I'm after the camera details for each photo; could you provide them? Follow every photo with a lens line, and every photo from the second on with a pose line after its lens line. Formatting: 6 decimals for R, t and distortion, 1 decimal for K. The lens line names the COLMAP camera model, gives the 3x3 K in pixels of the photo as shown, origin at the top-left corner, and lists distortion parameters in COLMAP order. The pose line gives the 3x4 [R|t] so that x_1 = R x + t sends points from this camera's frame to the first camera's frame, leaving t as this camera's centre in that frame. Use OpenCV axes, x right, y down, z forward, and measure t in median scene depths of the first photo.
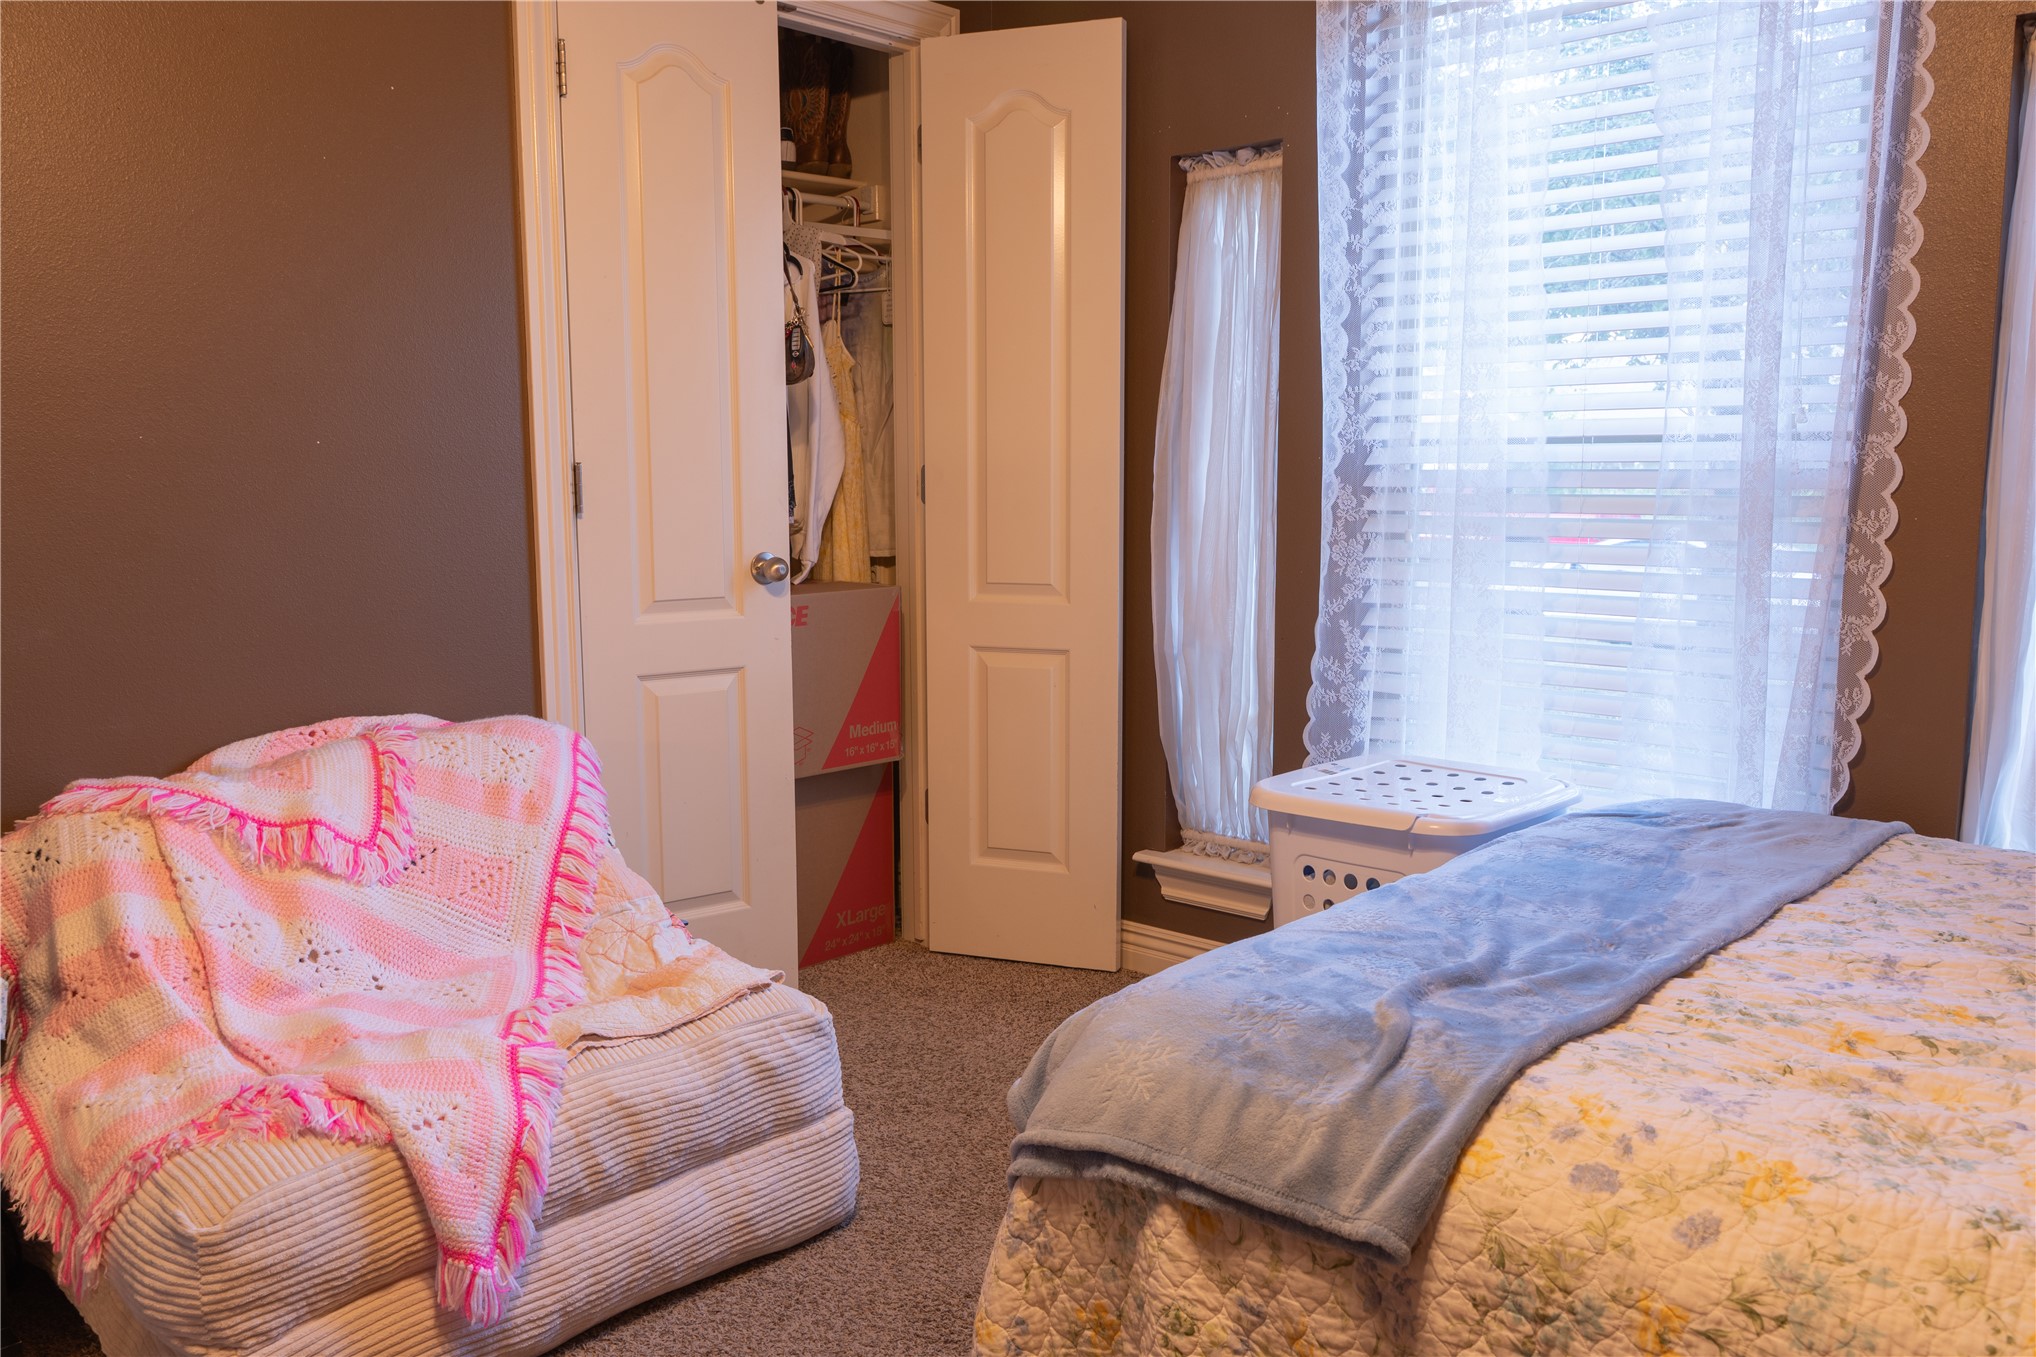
lens RADIAL K [[1603.9, 0, 1012.7], [0, 1603.9, 675.4], [0, 0, 1]] dist [-0.000168, -0.007927]
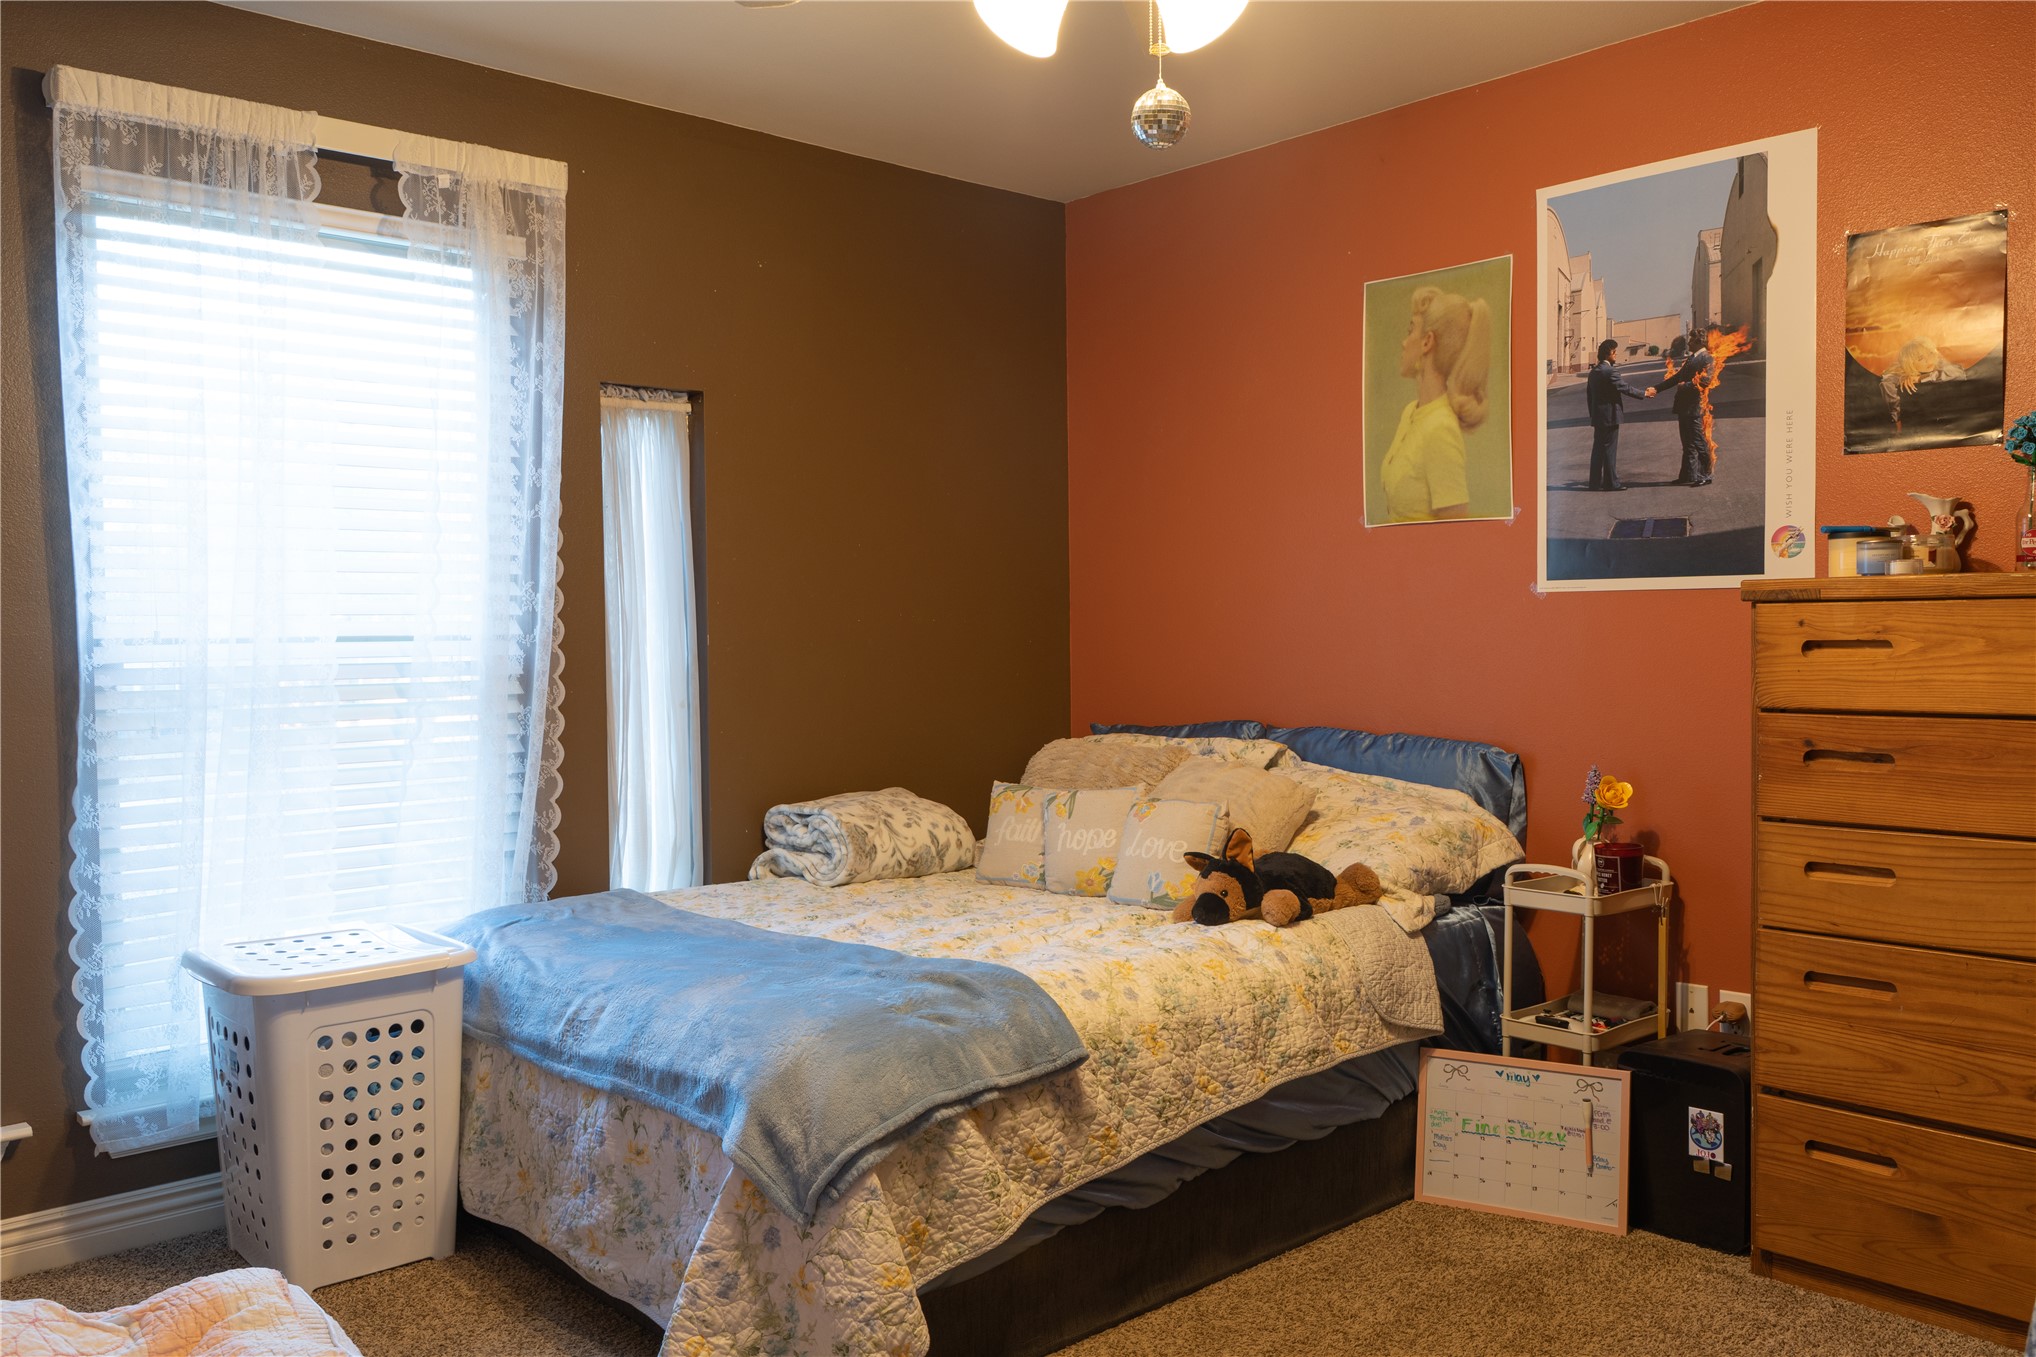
lens RADIAL K [[1603.9, 0, 1012.7], [0, 1603.9, 675.4], [0, 0, 1]] dist [-0.000168, -0.007927]
pose [[0.053041, -0.017203, 0.998444, -1.267071], [0.141023, 0.989960, 0.009565, -0.095165], [-0.988584, 0.140296, 0.054935, 0.692456]]
